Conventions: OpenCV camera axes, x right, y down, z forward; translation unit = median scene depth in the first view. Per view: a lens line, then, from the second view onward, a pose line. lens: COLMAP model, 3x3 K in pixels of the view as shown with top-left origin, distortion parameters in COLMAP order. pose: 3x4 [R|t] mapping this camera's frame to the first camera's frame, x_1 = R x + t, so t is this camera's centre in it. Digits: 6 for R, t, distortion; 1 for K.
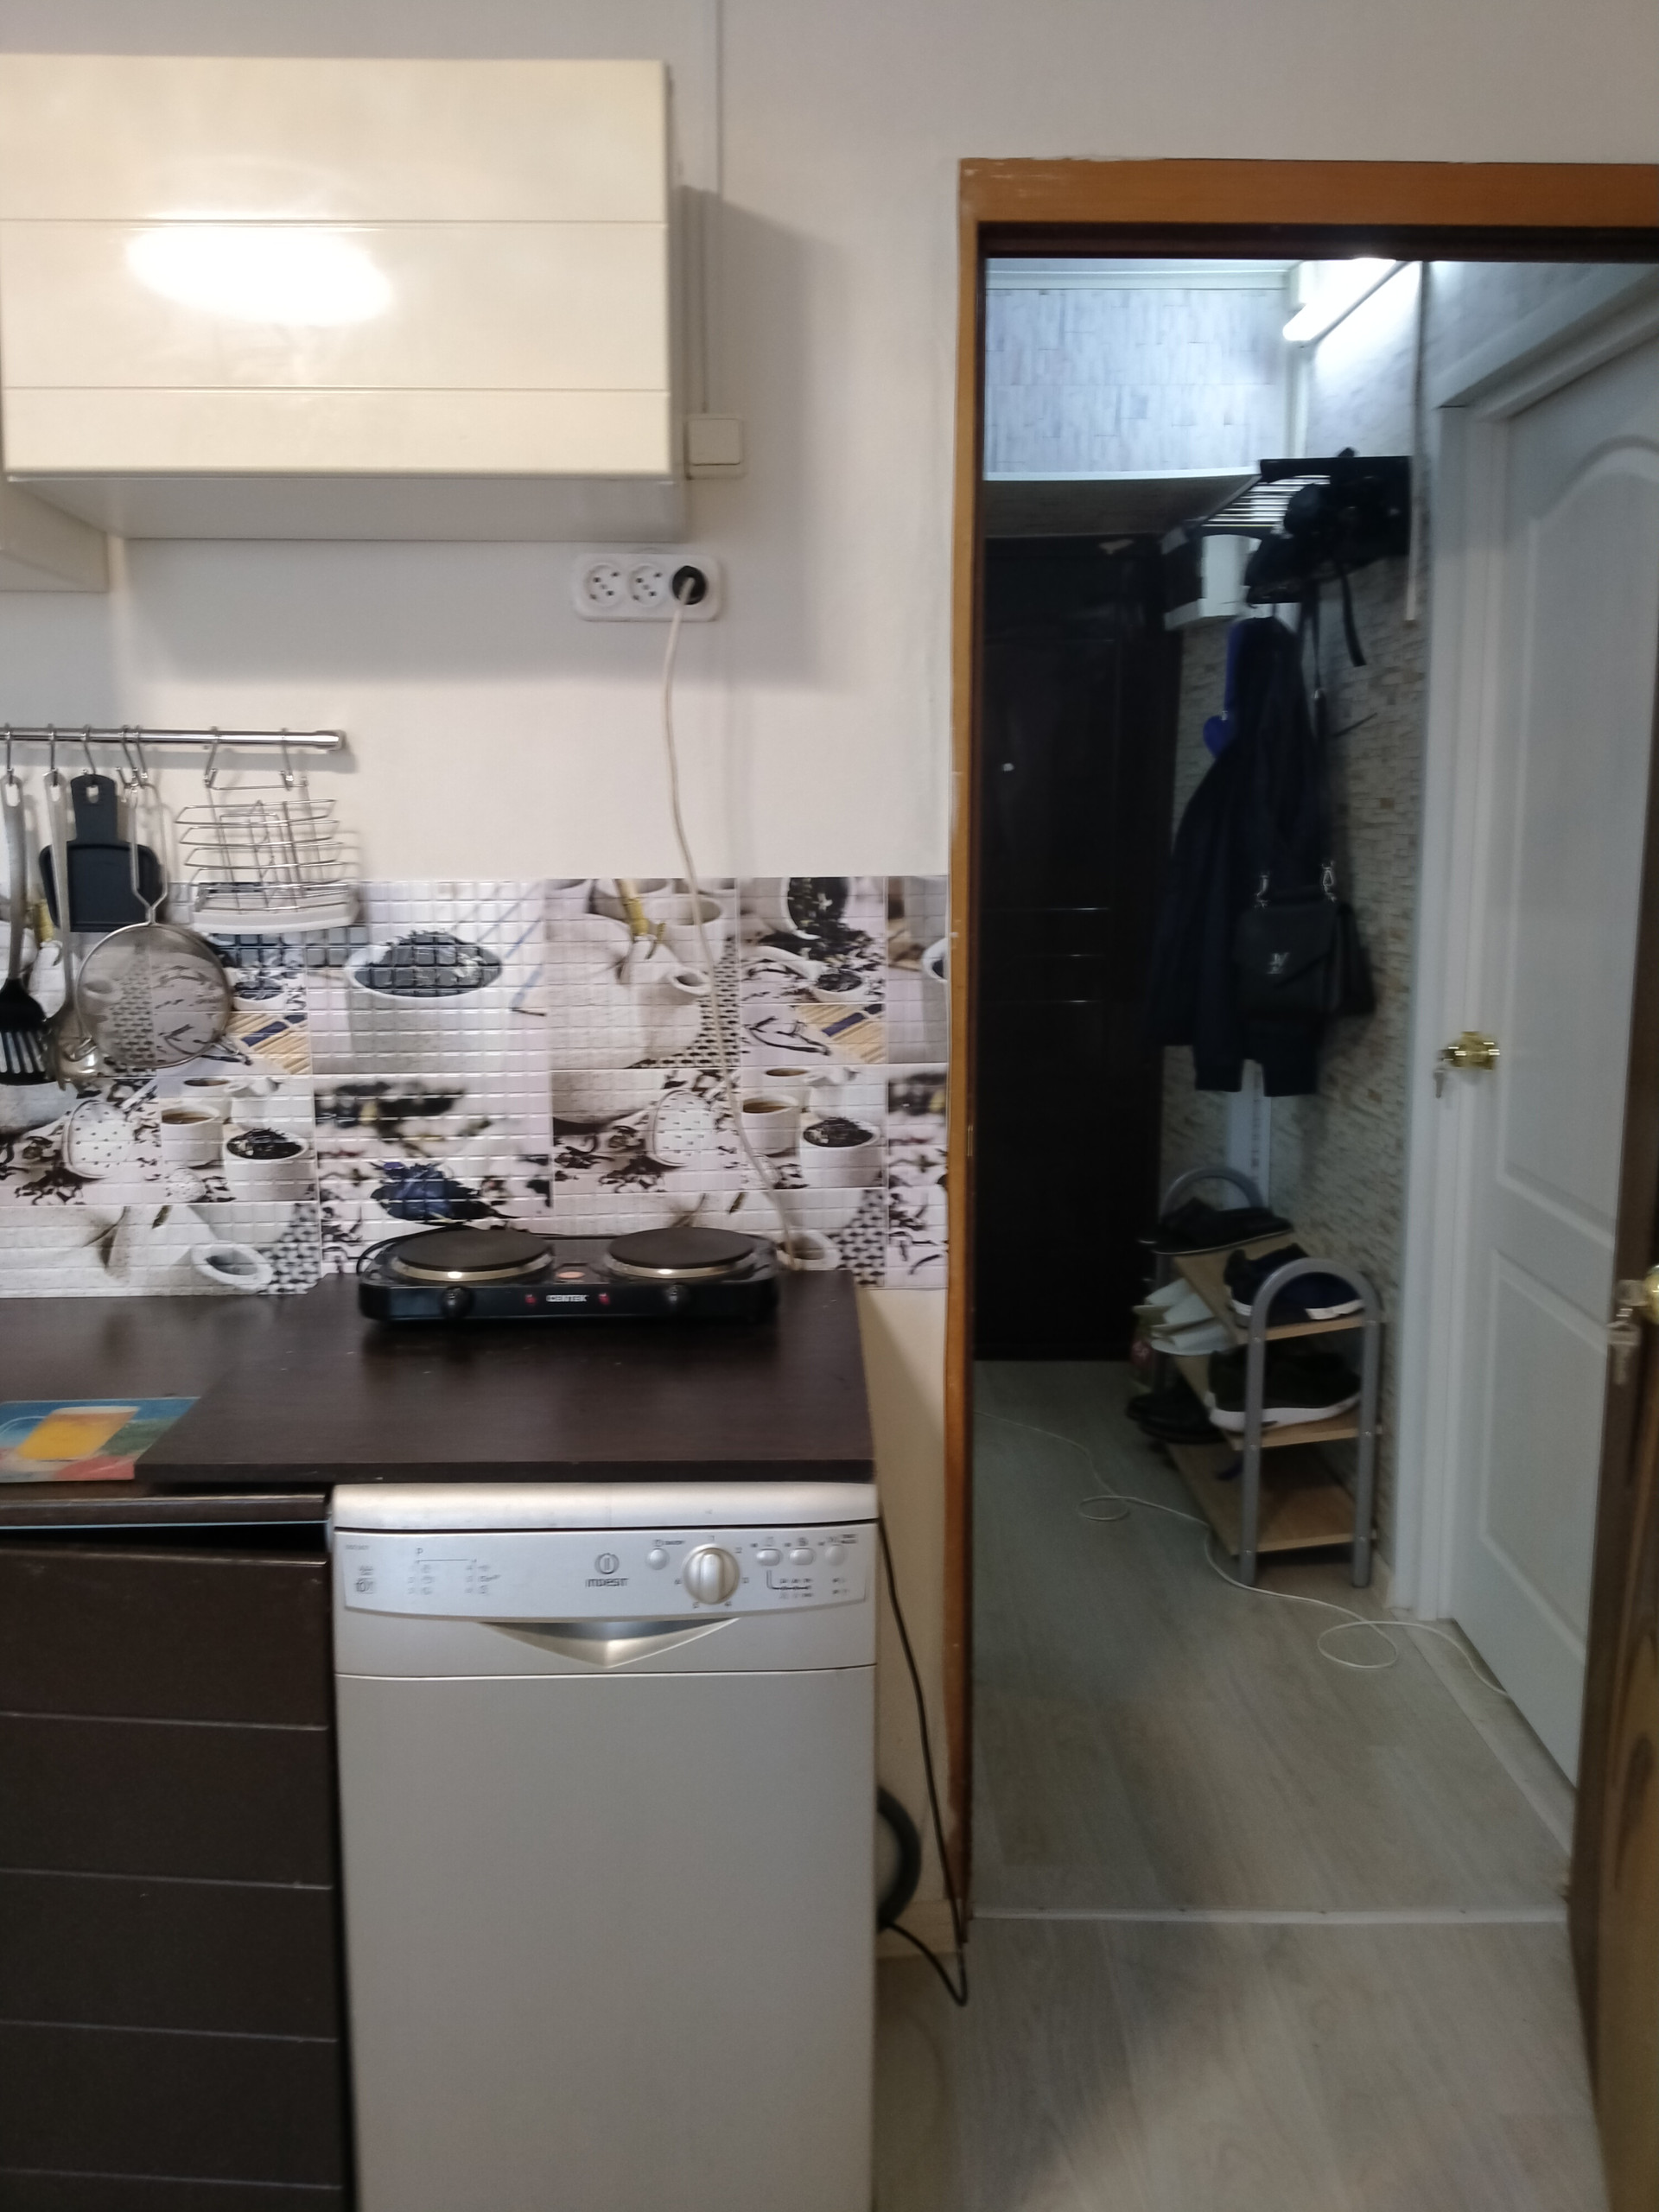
lens RADIAL K [[1815.3, 0, 820.4], [0, 1815.3, 1110.0], [0, 0, 1]] dist [0.108325, -0.232999]
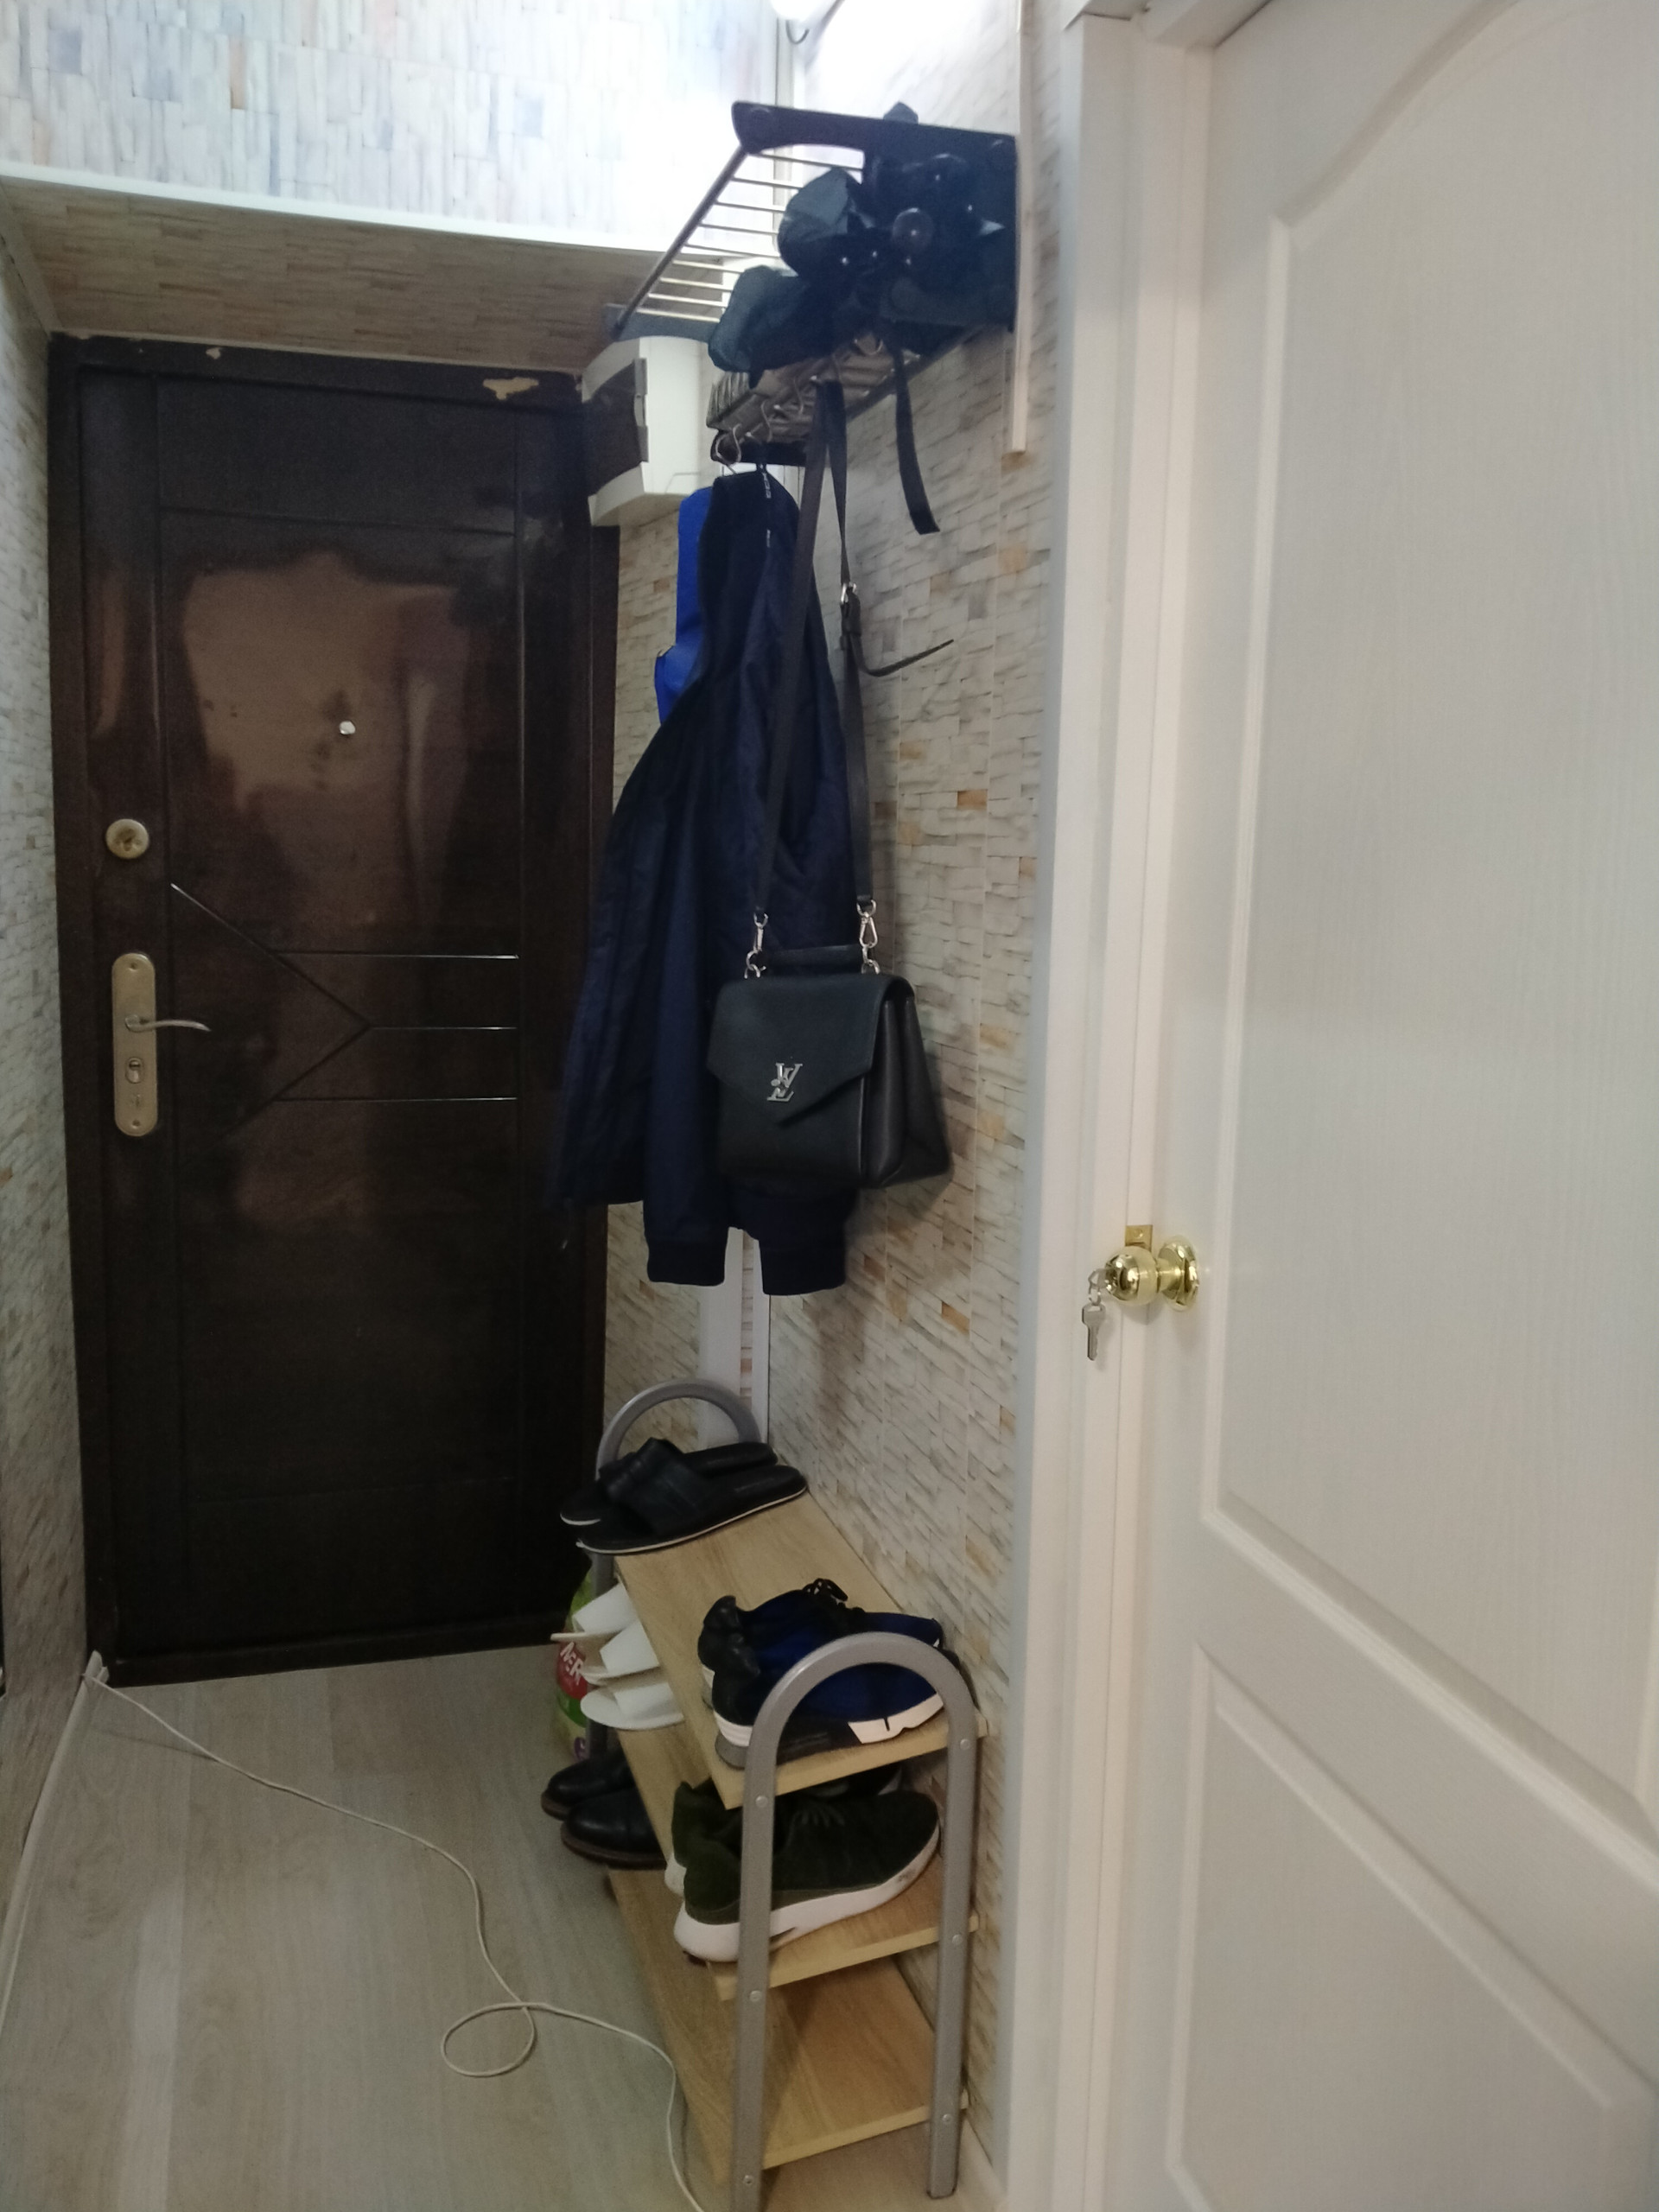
lens RADIAL K [[1815.3, 0, 820.4], [0, 1815.3, 1110.0], [0, 0, 1]] dist [0.108325, -0.232999]
pose [[0.959882, -0.014709, 0.280019, 0.106242], [0.017462, 0.999821, -0.007341, -0.067690], [-0.279861, 0.011936, 0.959966, 0.468721]]
